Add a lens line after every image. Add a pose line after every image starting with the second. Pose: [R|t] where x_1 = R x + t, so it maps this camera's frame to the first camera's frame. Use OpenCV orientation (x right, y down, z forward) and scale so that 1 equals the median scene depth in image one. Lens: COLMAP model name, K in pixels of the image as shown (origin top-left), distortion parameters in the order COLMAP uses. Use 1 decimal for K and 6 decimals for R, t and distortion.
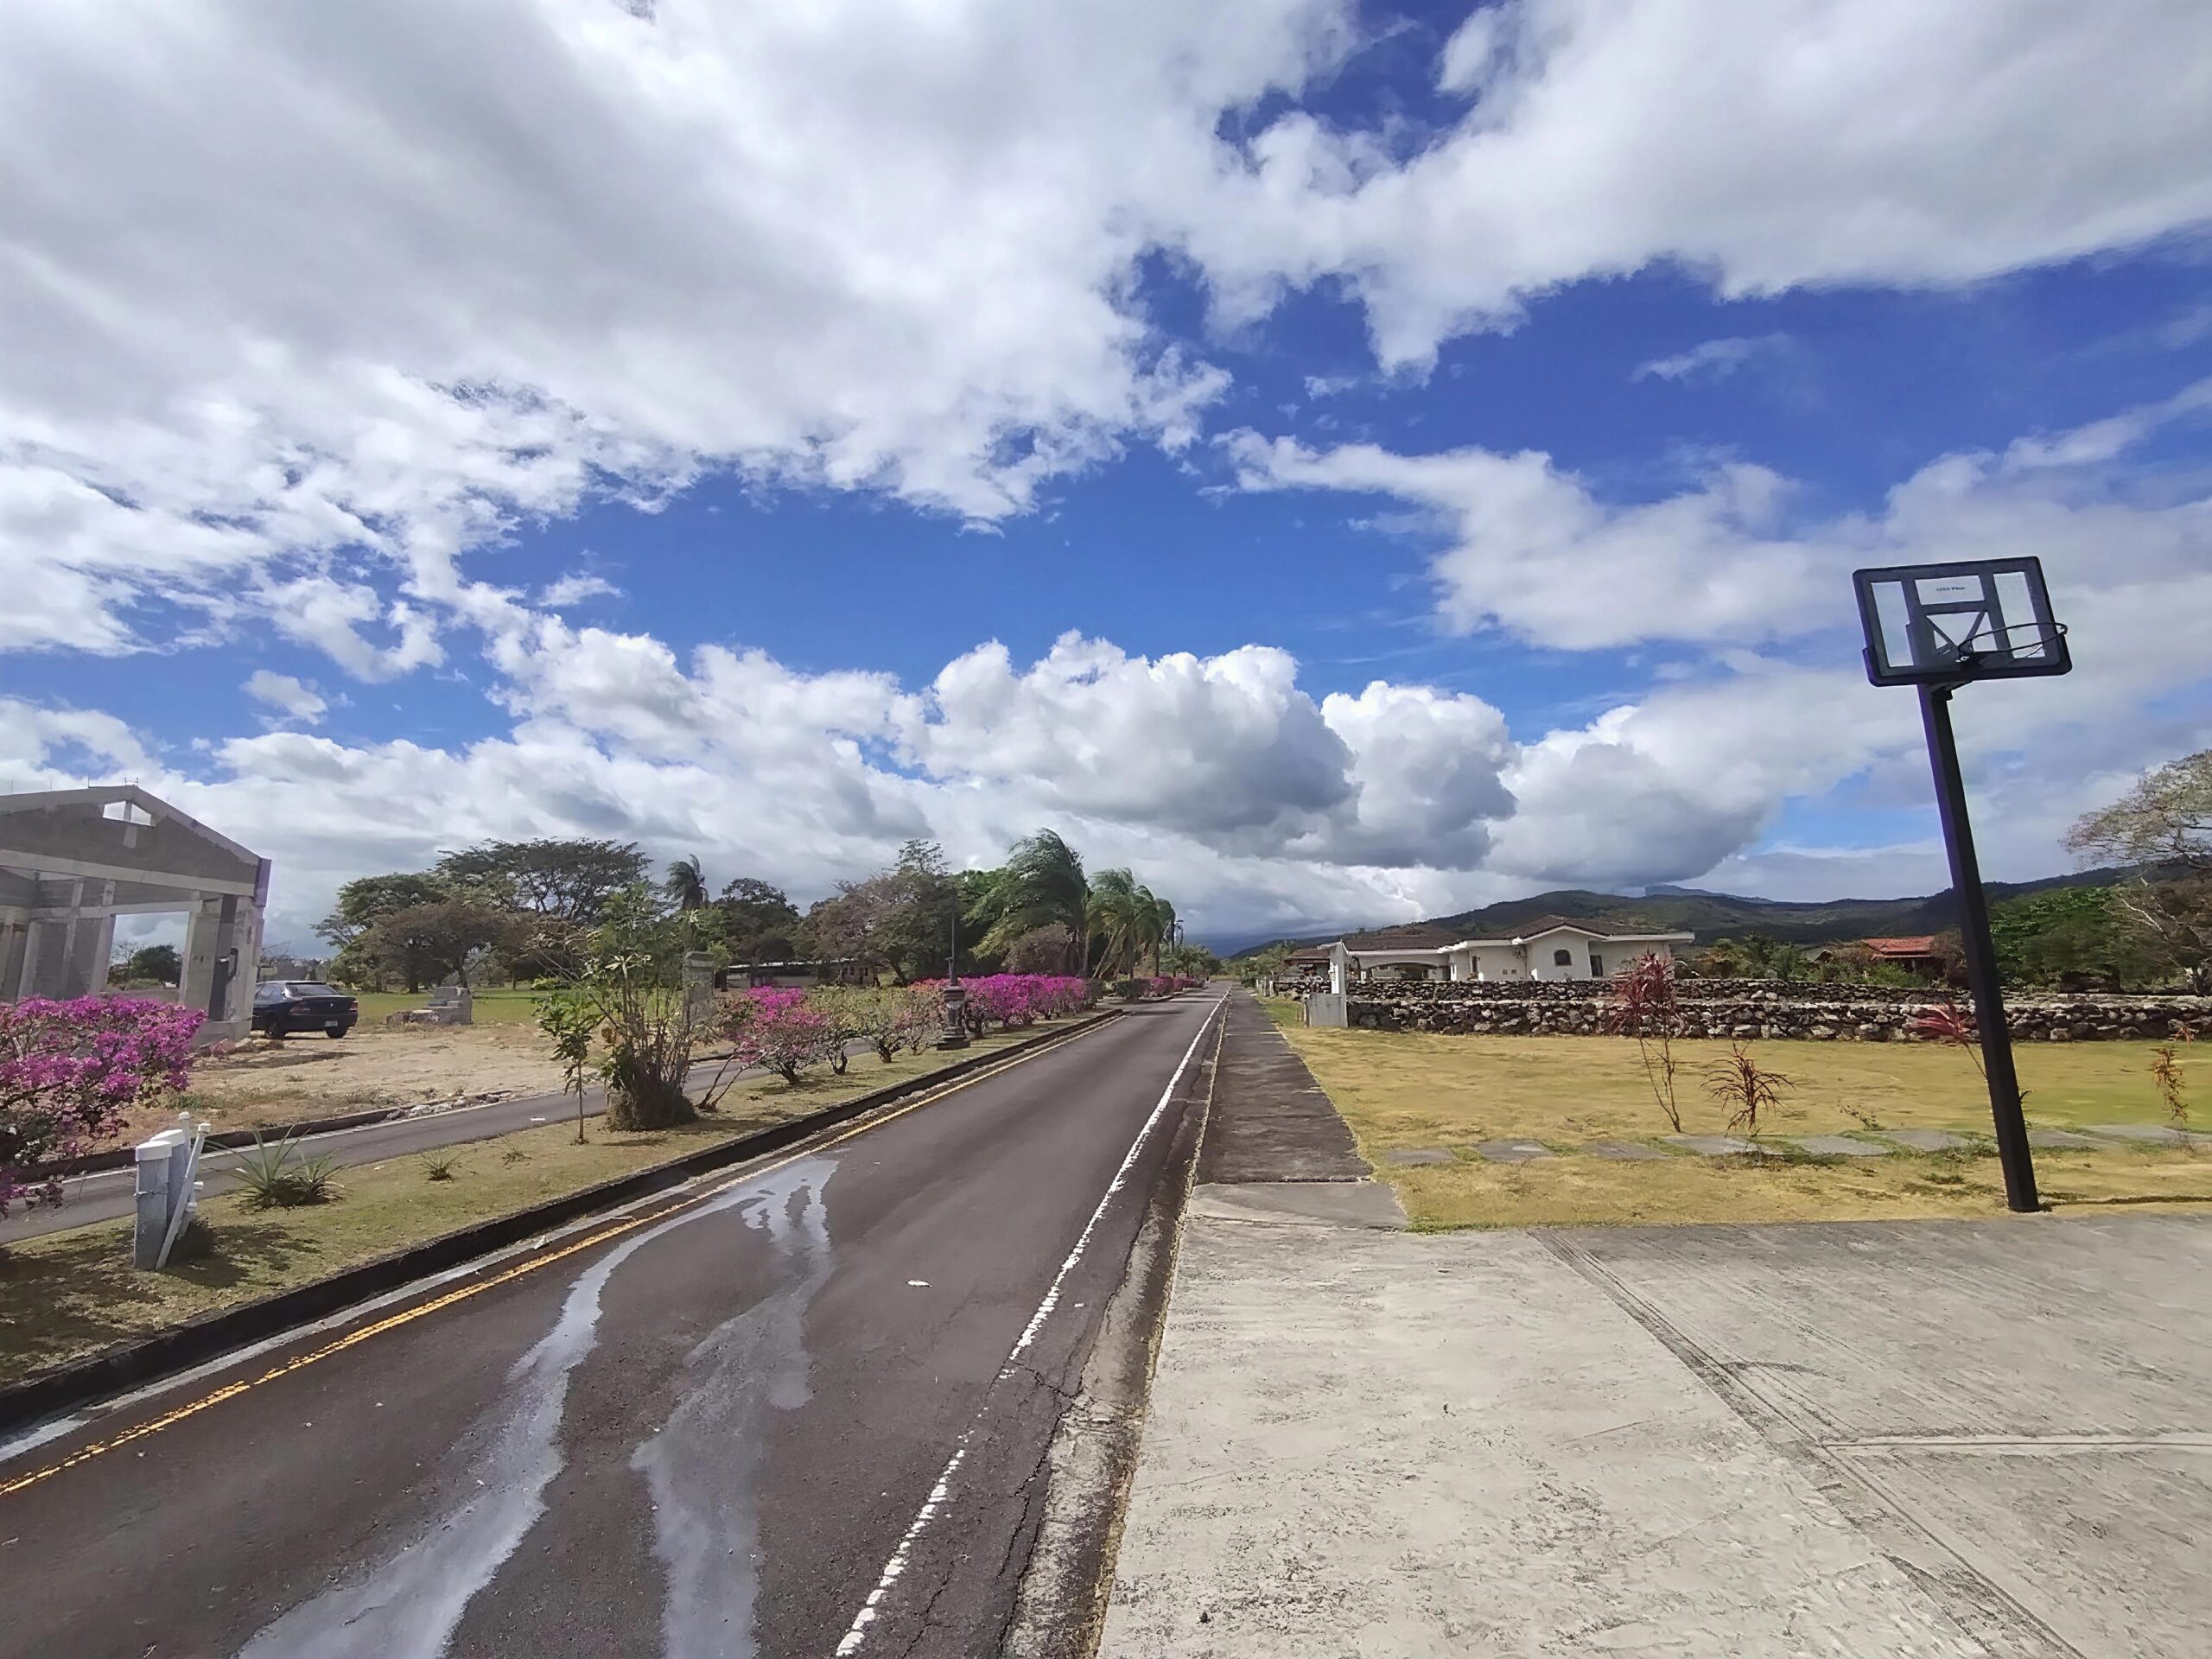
lens RADIAL K [[1078.0, 0, 1067.8], [0, 1078.0, 839.1], [0, 0, 1]] dist [-0.024030, 0.016604]
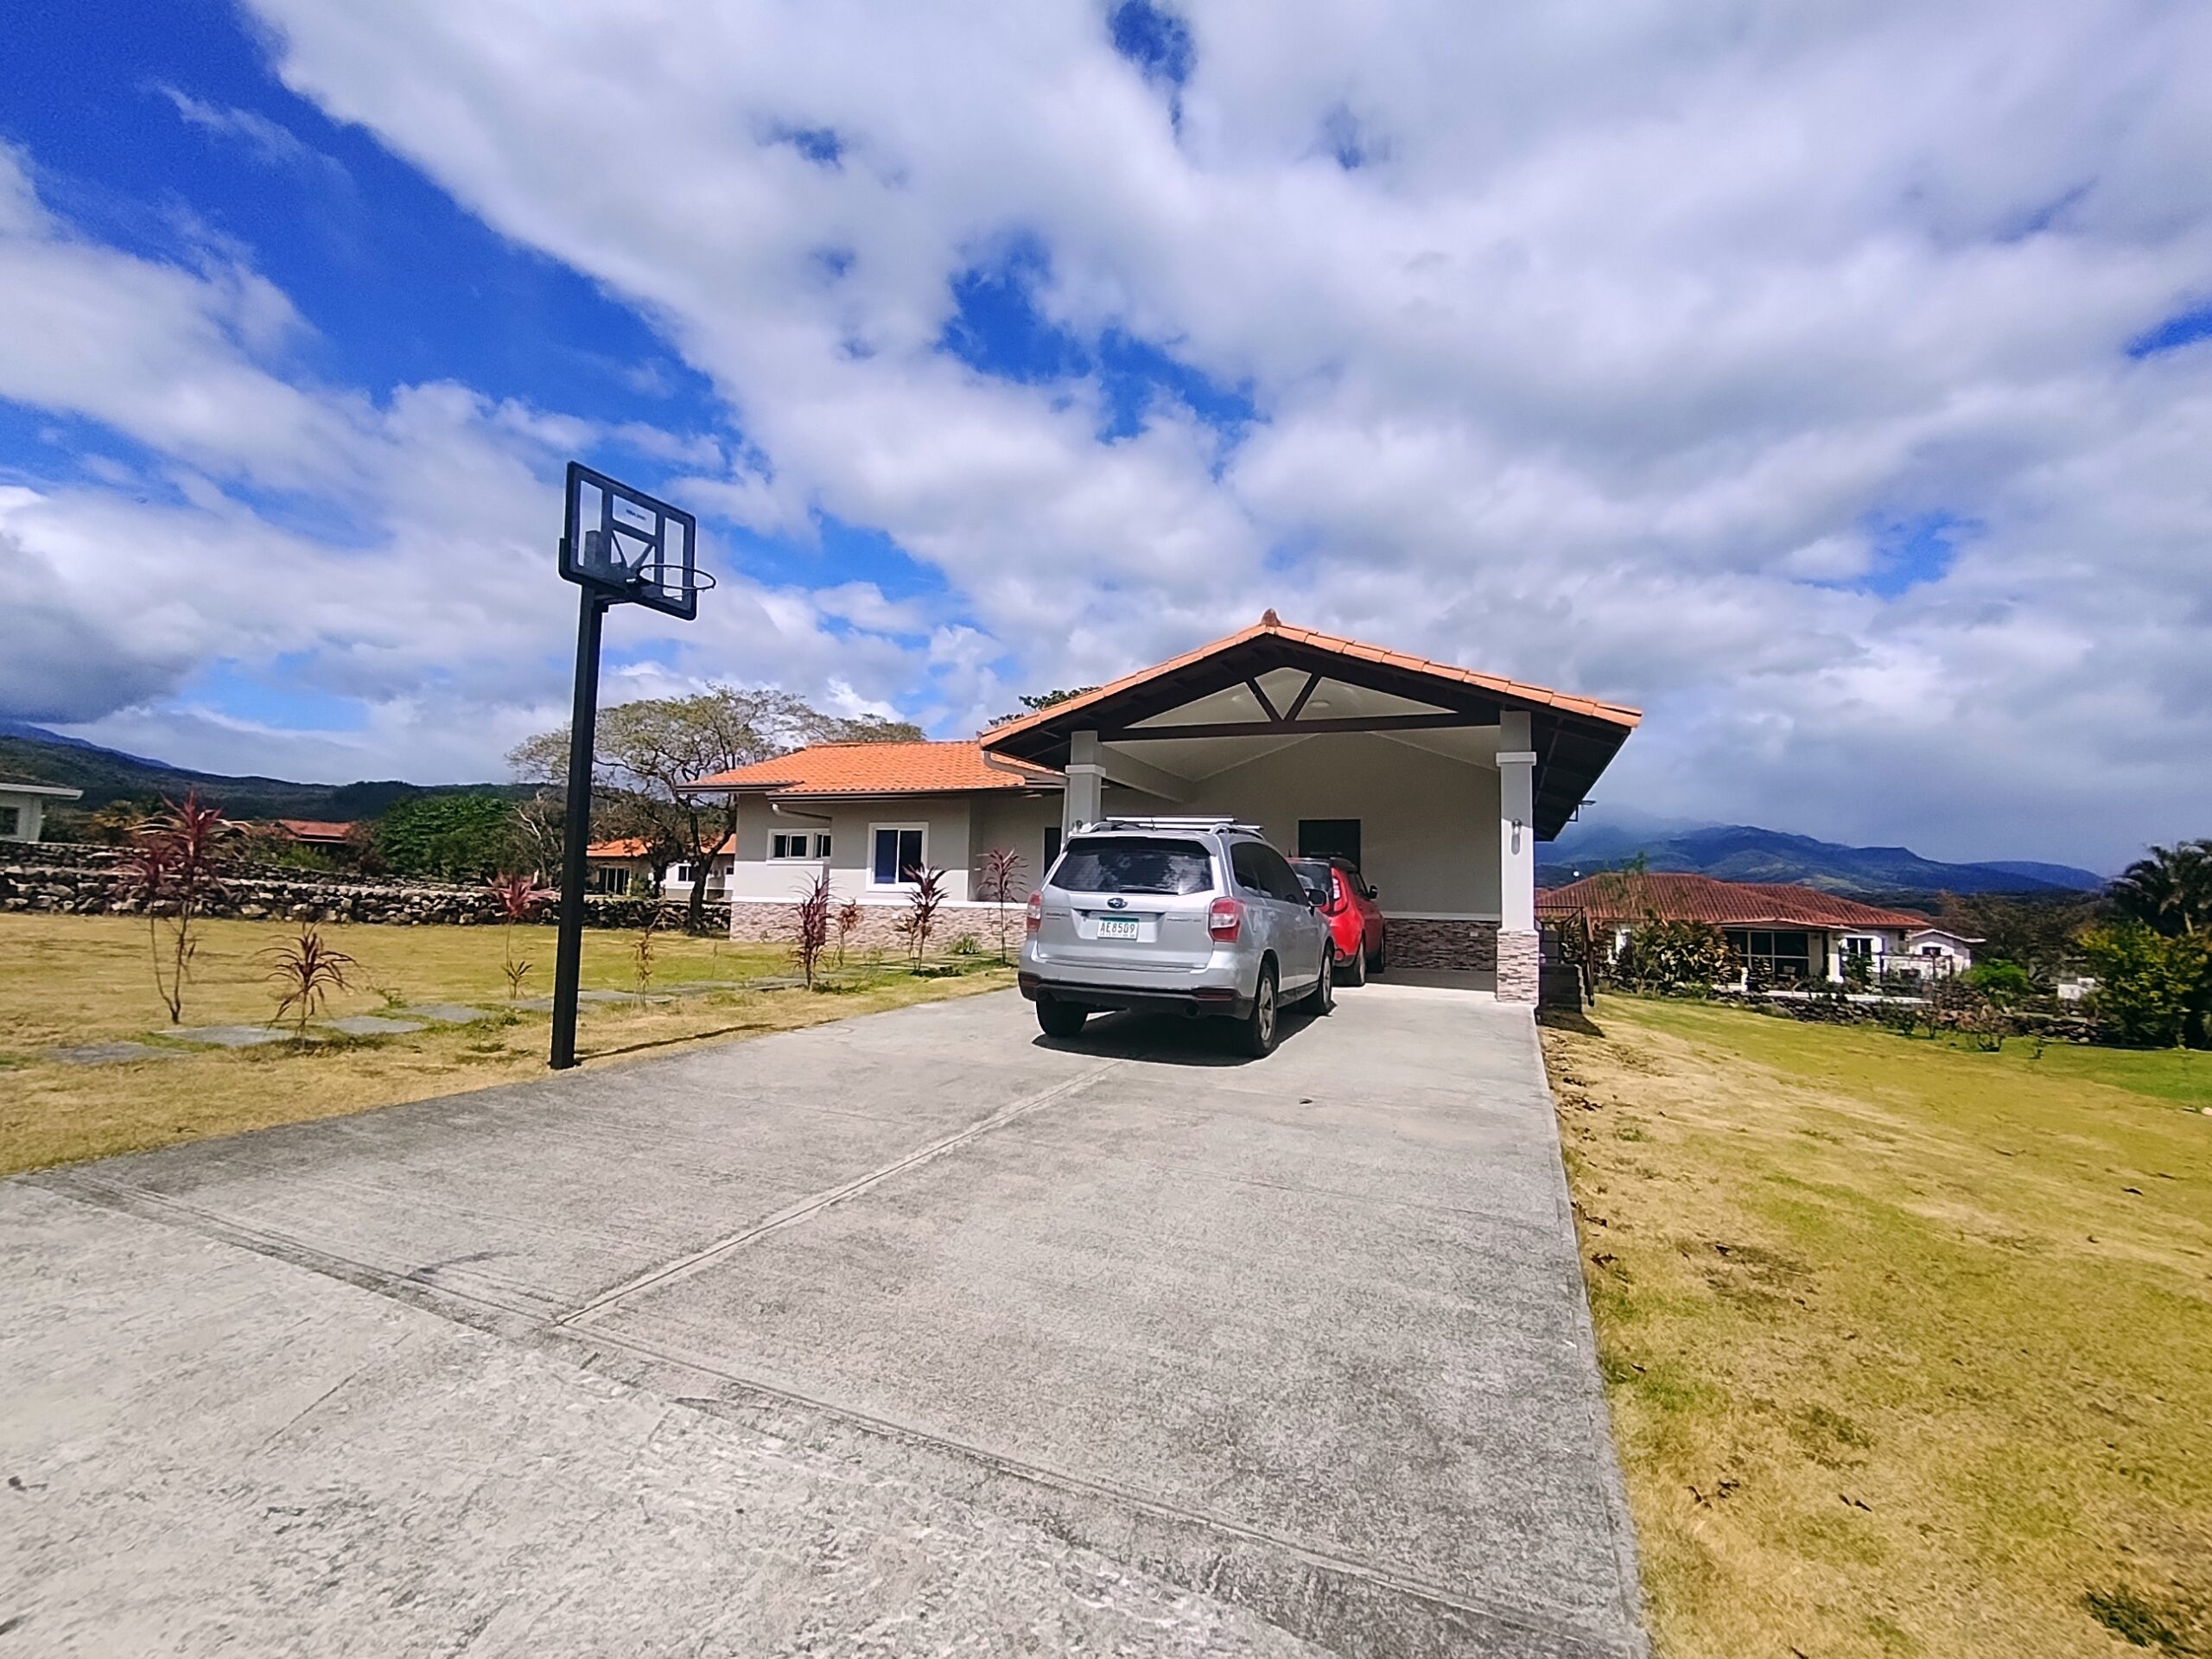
lens RADIAL K [[1078.0, 0, 1067.8], [0, 1078.0, 839.1], [0, 0, 1]] dist [-0.024030, 0.016604]
pose [[0.236092, 0.092423, 0.967325, -0.101585], [-0.195261, 0.979674, -0.045946, 0.054920], [-0.951911, -0.178034, 0.249340, 0.239536]]
